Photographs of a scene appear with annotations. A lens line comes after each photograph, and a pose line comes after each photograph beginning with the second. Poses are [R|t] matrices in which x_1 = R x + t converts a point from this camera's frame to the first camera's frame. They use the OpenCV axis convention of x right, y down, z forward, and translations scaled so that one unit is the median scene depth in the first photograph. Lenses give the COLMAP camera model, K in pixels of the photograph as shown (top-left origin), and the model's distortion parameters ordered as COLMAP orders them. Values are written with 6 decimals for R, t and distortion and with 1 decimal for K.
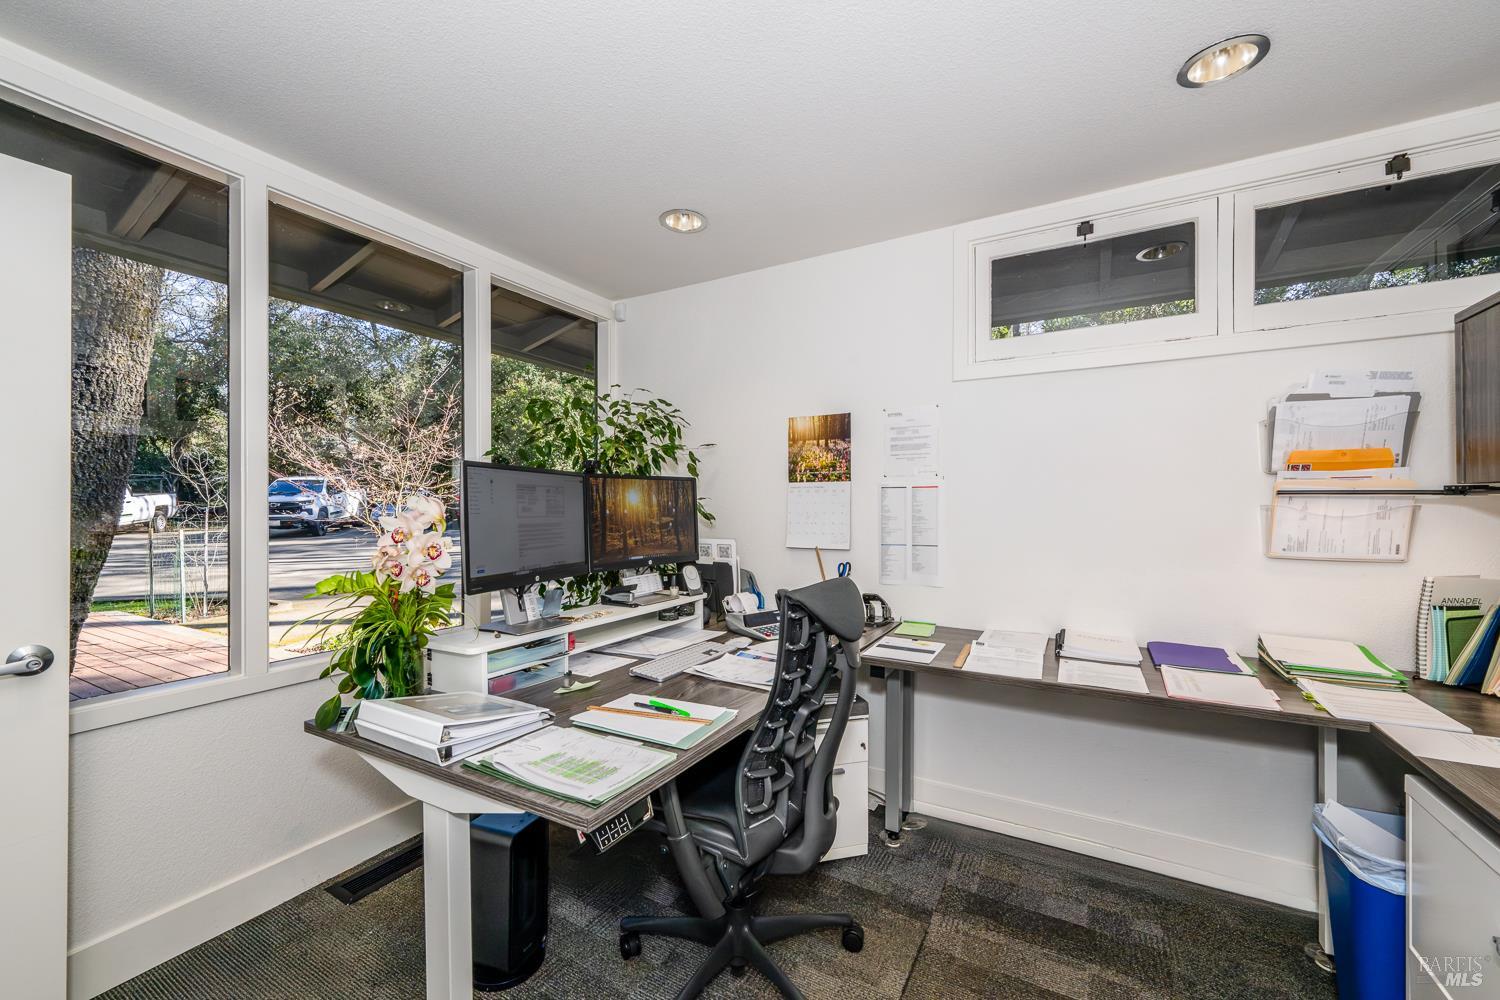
lens RADIAL K [[591.8, 0, 751.6], [0, 591.8, 503.4], [0, 0, 1]] dist [-0.000758, 0.000013]
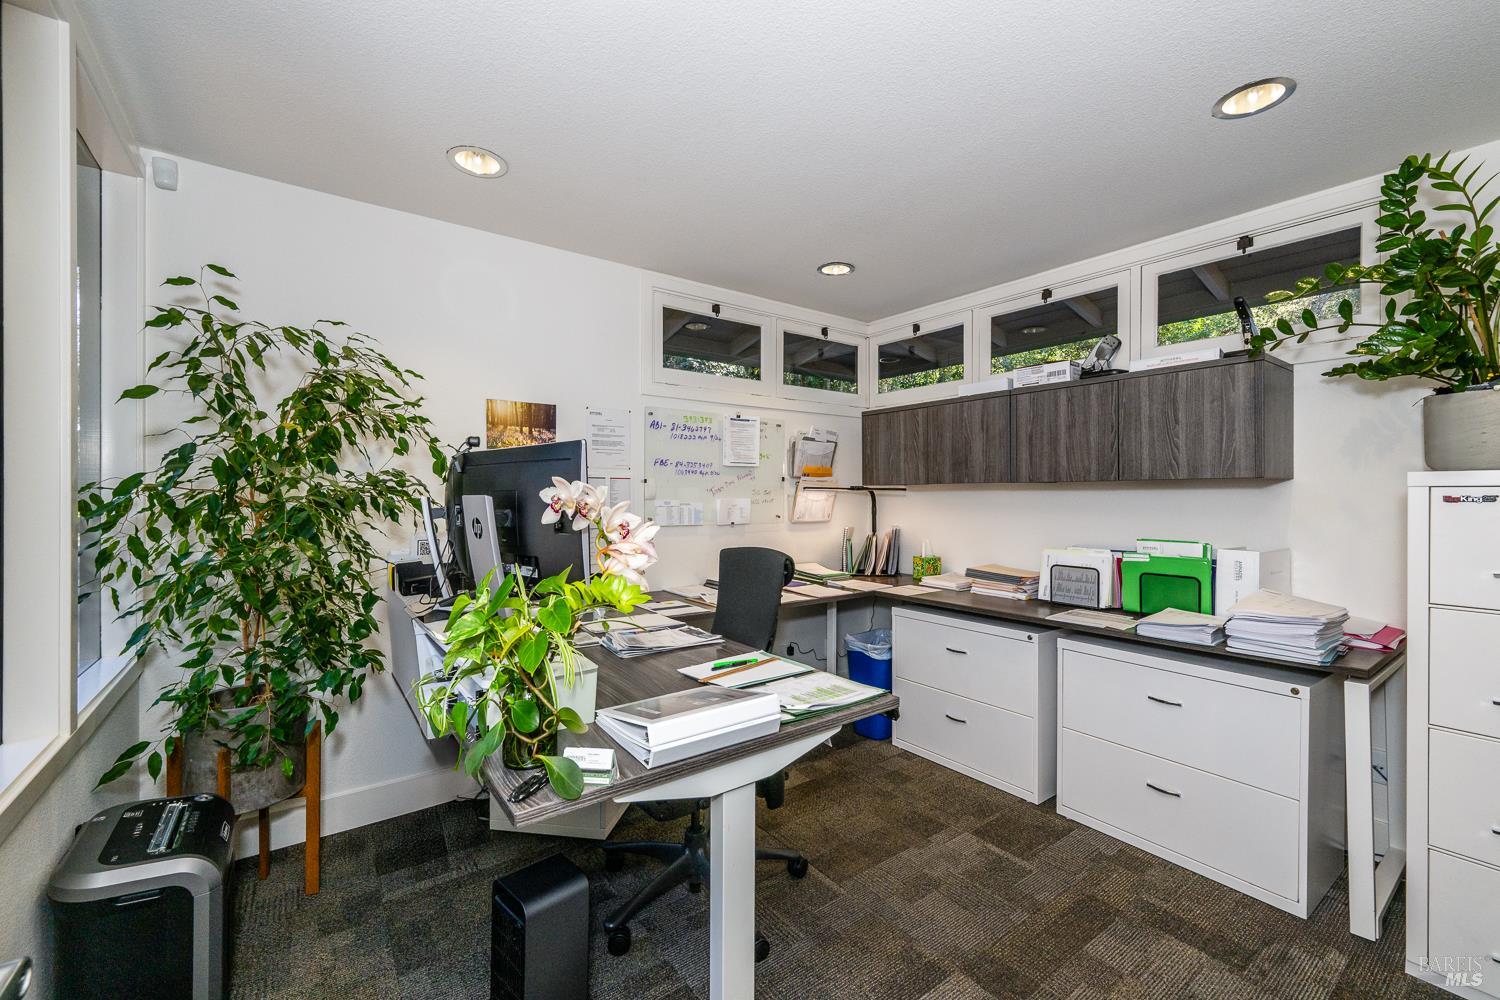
lens RADIAL K [[601.3, 0, 745.0], [0, 601.3, 488.8], [0, 0, 1]] dist [0.000025, 0.000248]
pose [[0.417151, 0.010623, 0.908775, -0.801280], [-0.005567, 0.999943, -0.009133, 0.003478], [-0.908820, -0.001250, 0.417186, 0.307425]]
